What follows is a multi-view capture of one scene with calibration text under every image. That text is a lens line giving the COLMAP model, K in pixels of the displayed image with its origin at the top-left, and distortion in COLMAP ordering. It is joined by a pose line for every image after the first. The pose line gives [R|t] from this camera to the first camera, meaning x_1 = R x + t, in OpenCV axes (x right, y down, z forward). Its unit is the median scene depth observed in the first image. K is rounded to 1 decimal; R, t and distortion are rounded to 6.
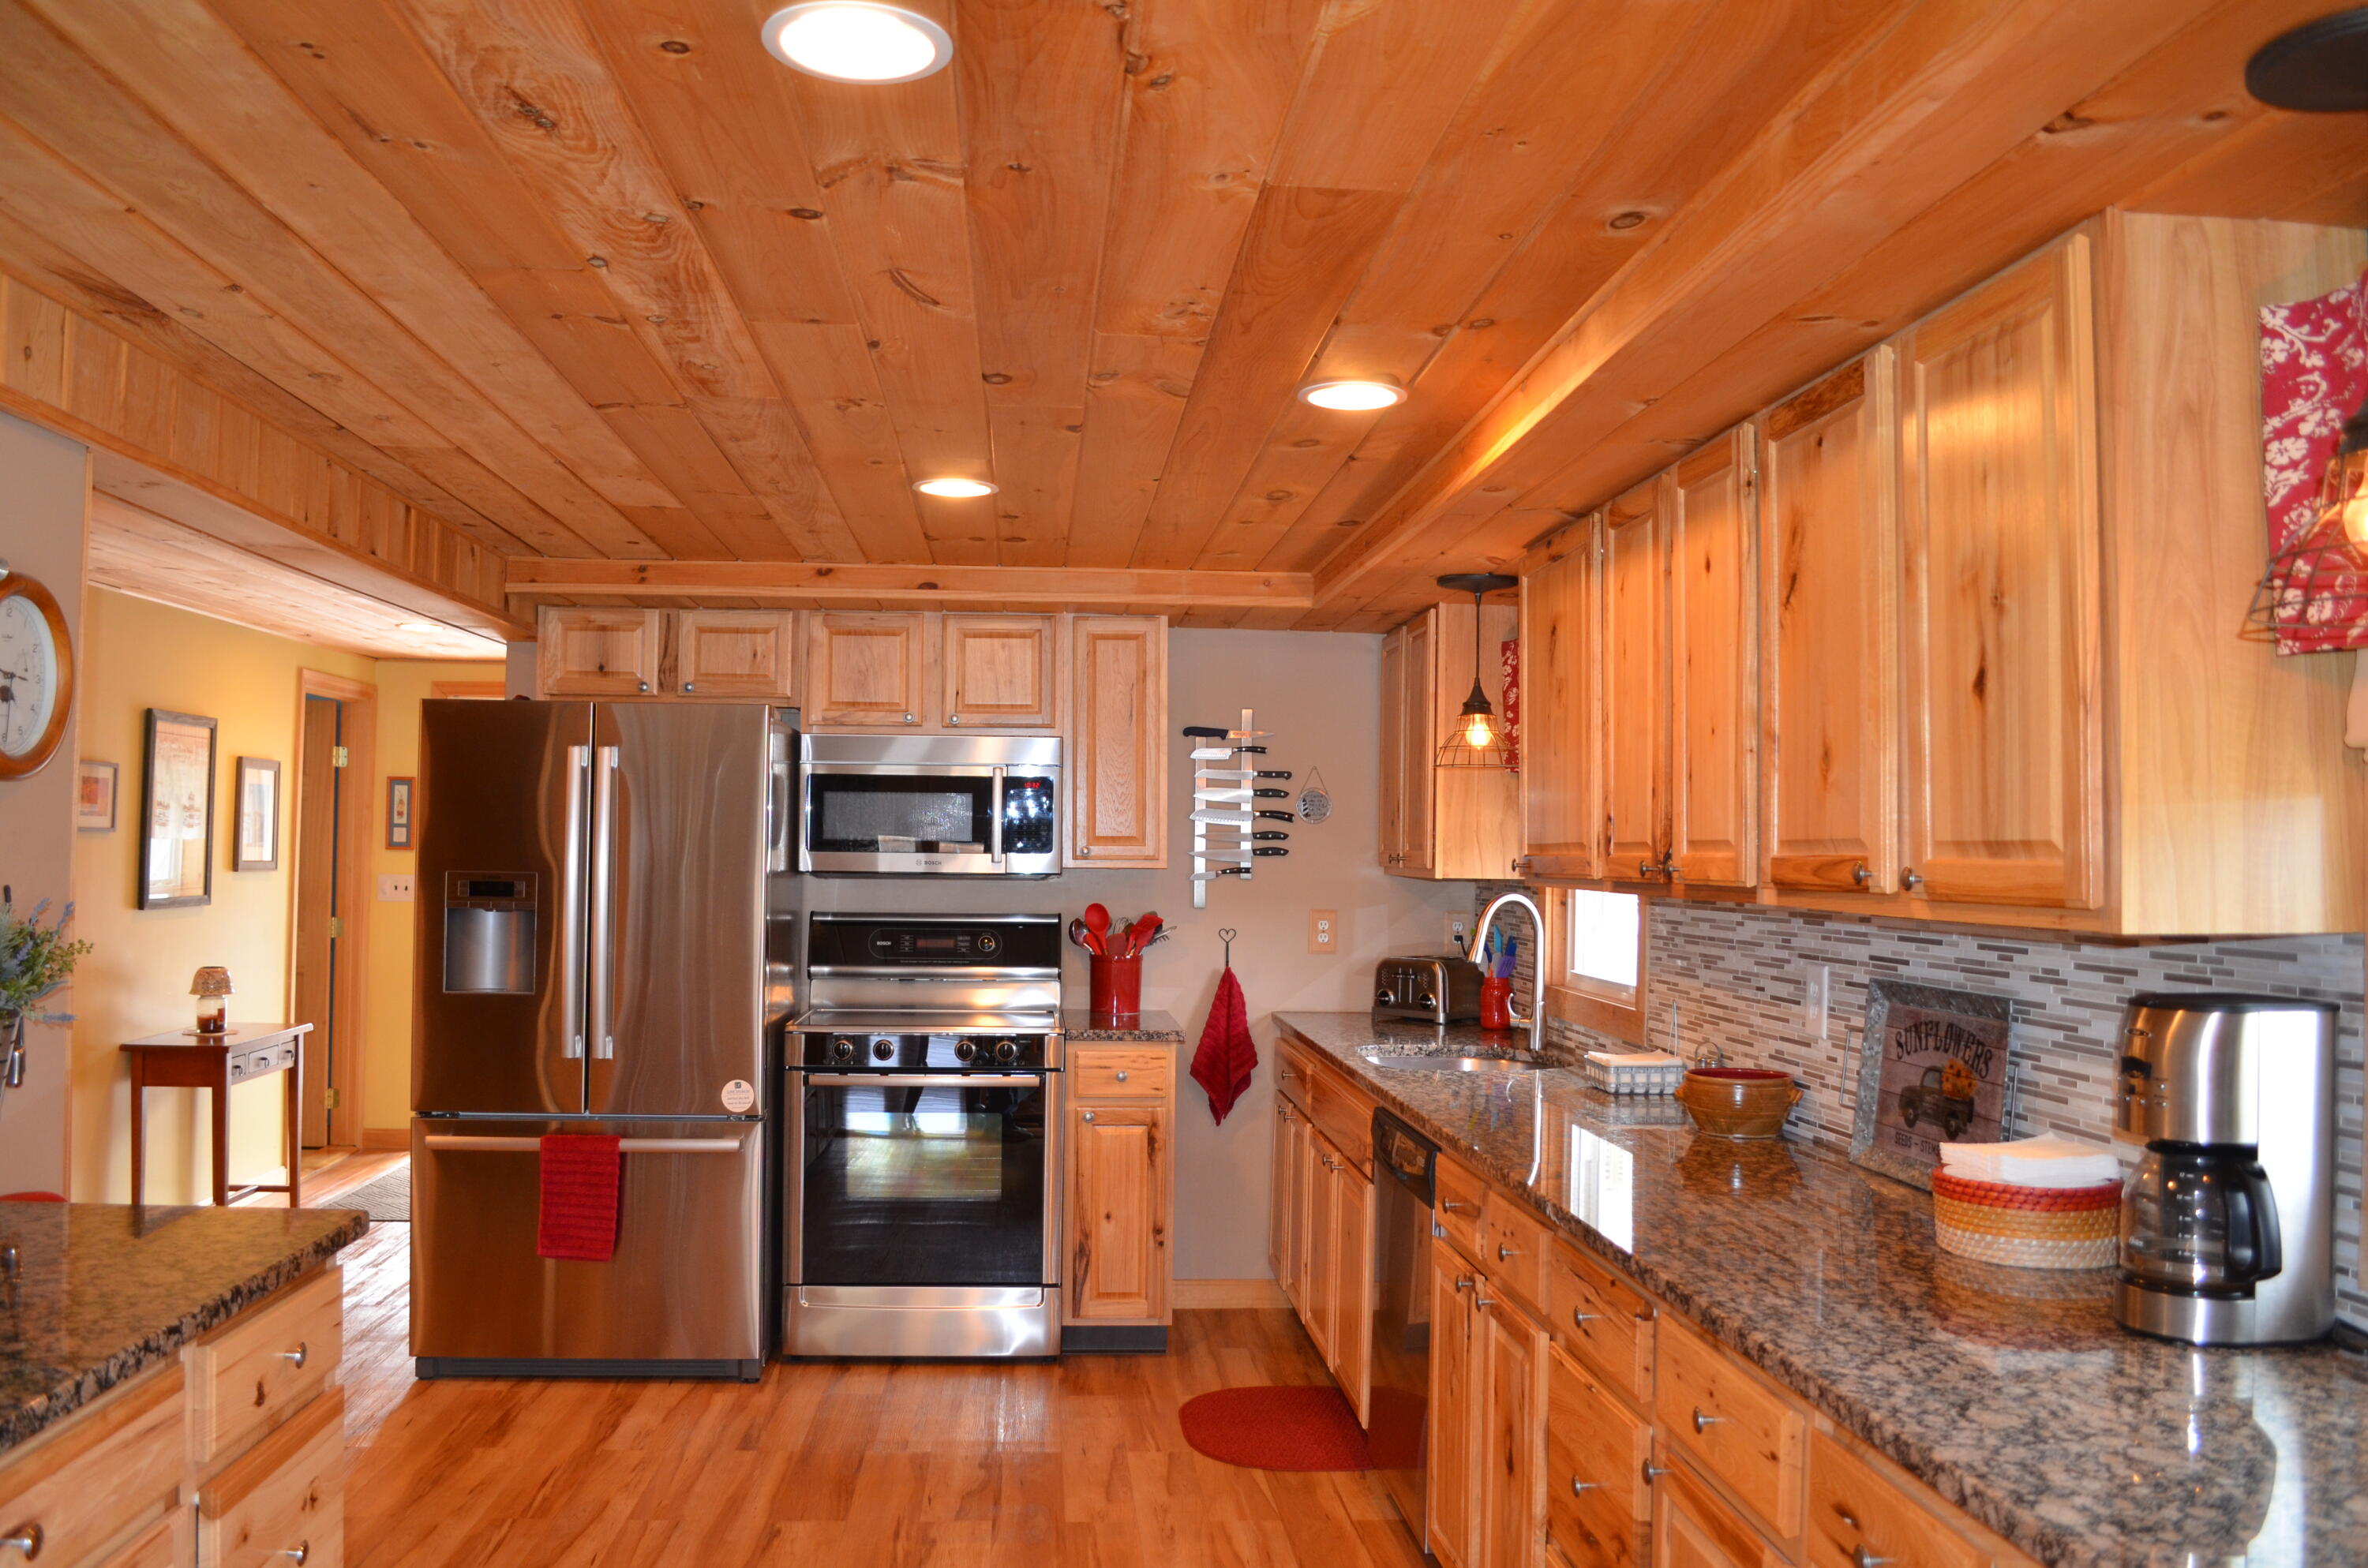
lens RADIAL K [[1860.8, 0, 1169.3], [0, 1860.8, 795.0], [0, 0, 1]] dist [-0.081703, 0.009677]
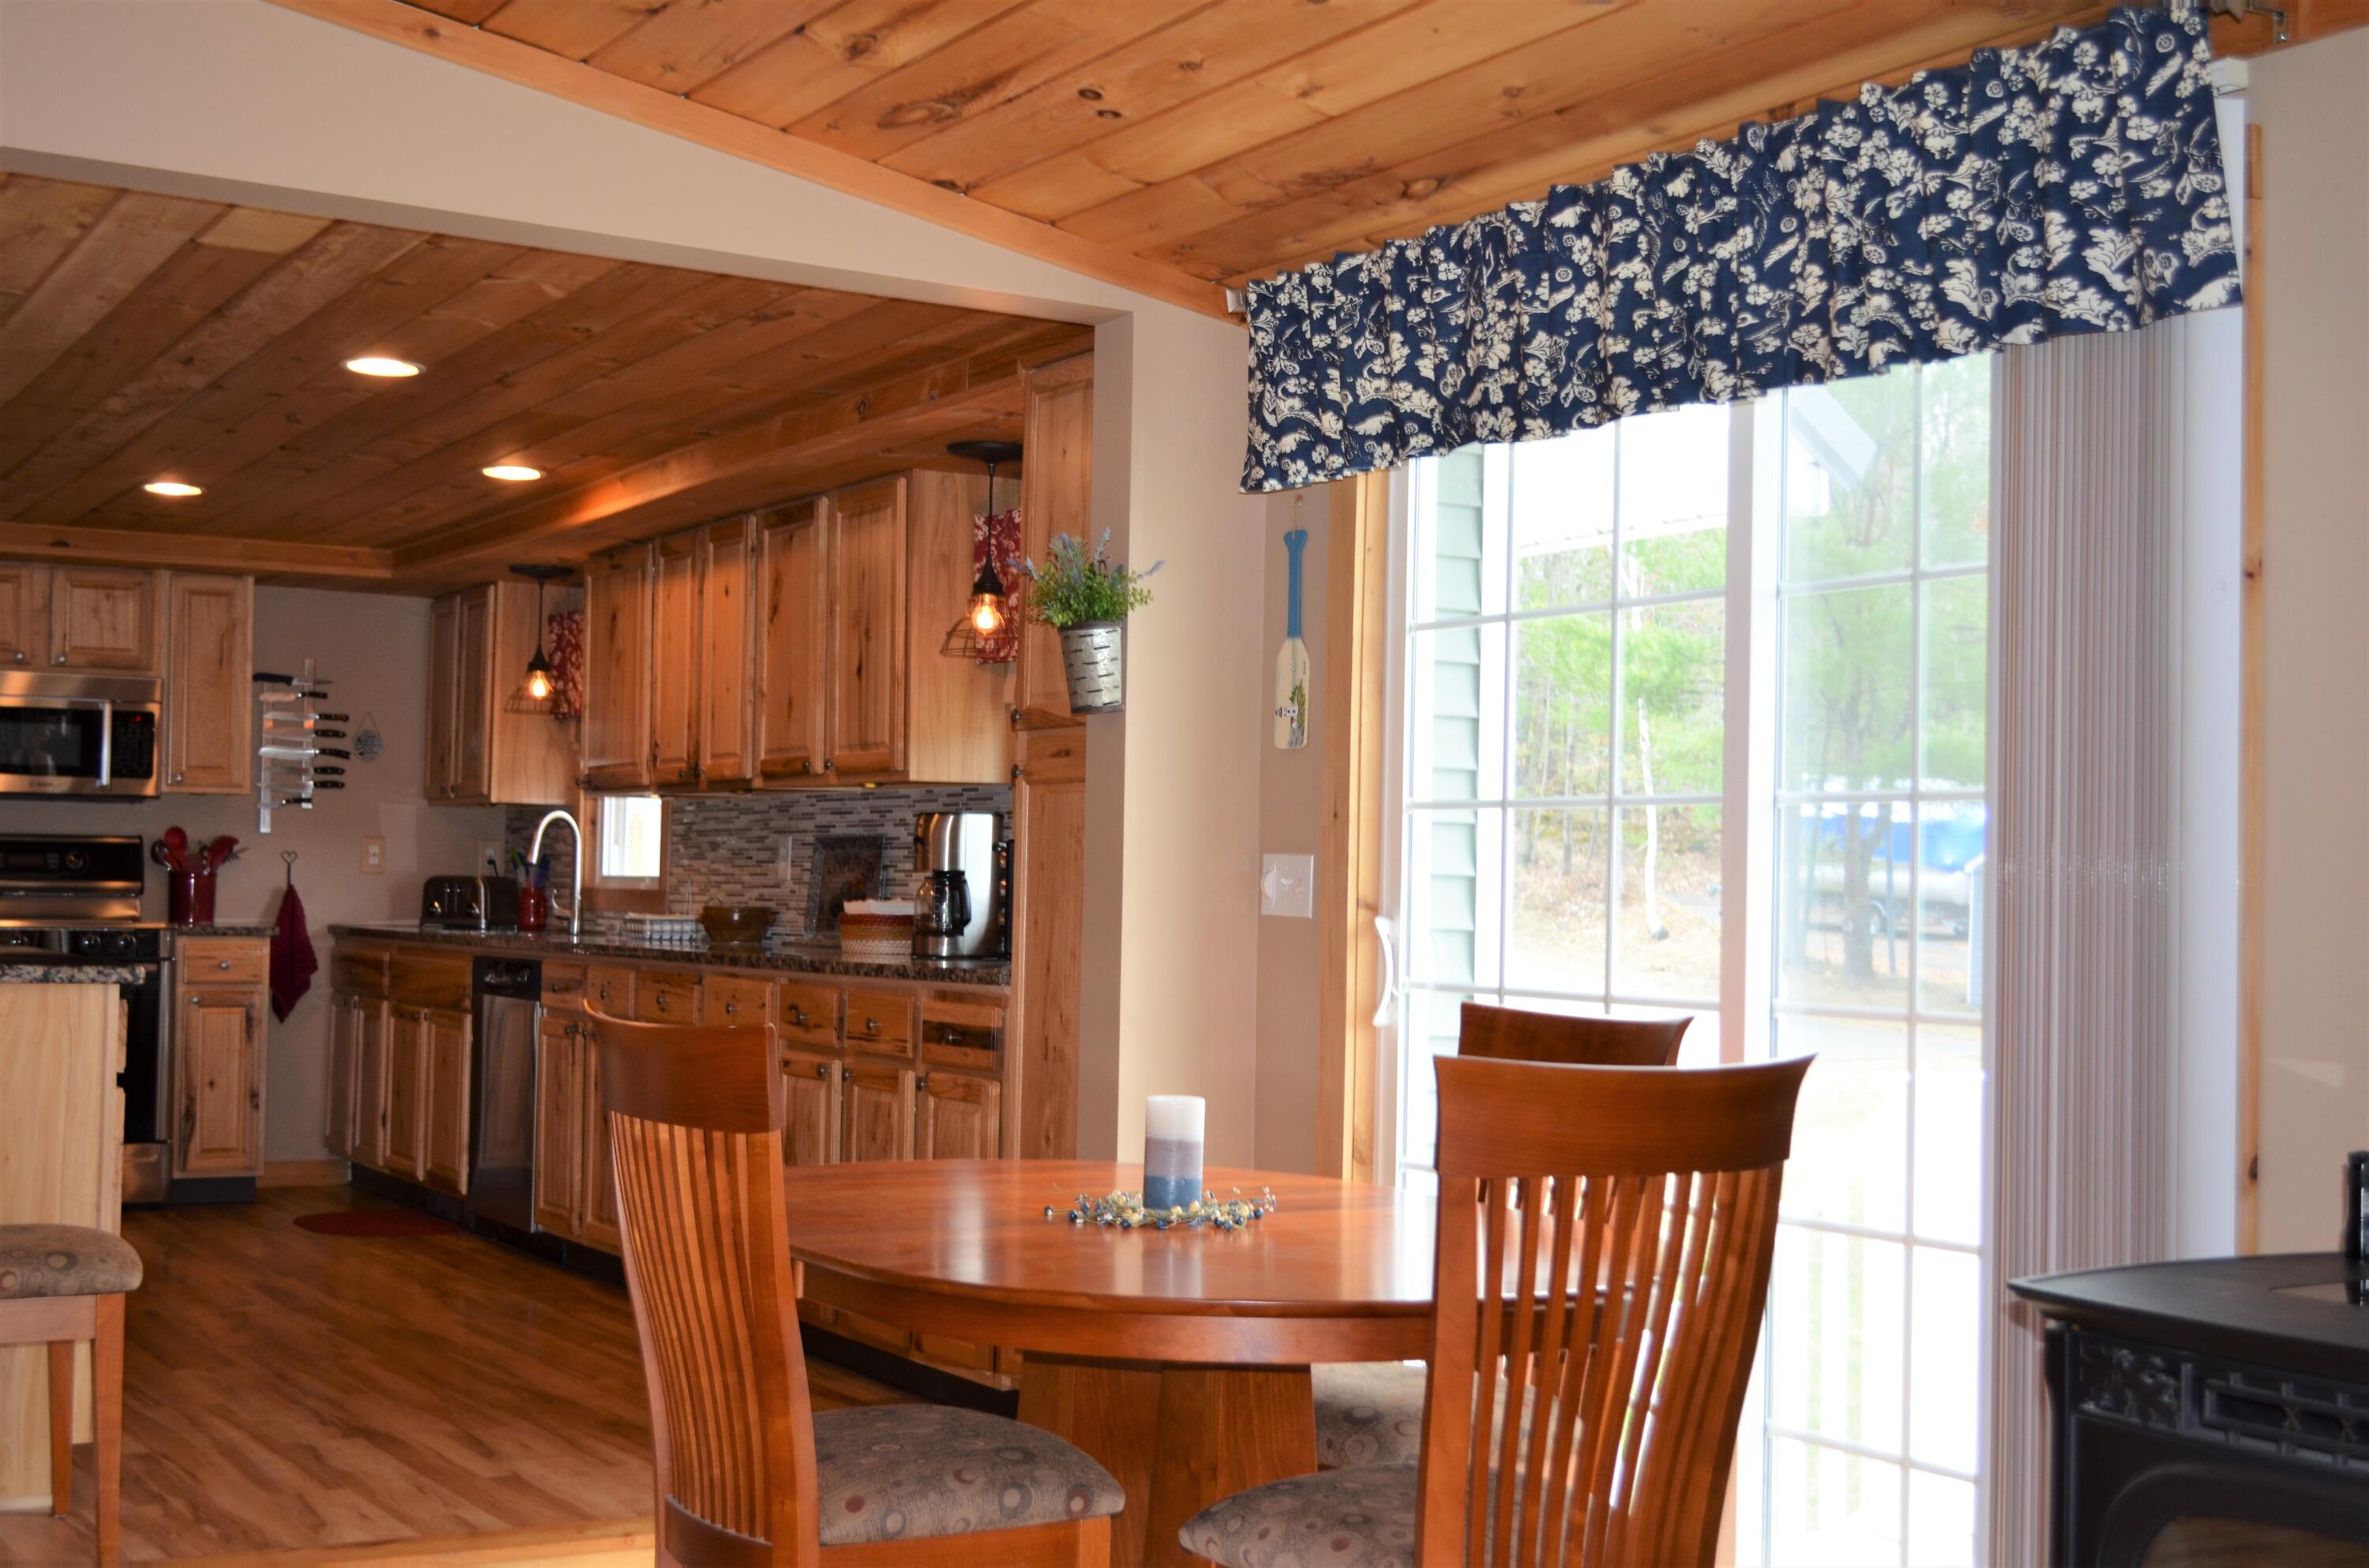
lens RADIAL K [[2770.3, 0, 1184.5], [0, 2770.3, 784.0], [0, 0, 1]] dist [-0.052080, 0.017287]
pose [[0.887992, 0.018250, 0.459497, -0.465957], [-0.017567, 0.999829, -0.005764, 0.055410], [-0.459524, -0.002954, 0.888161, -1.354137]]
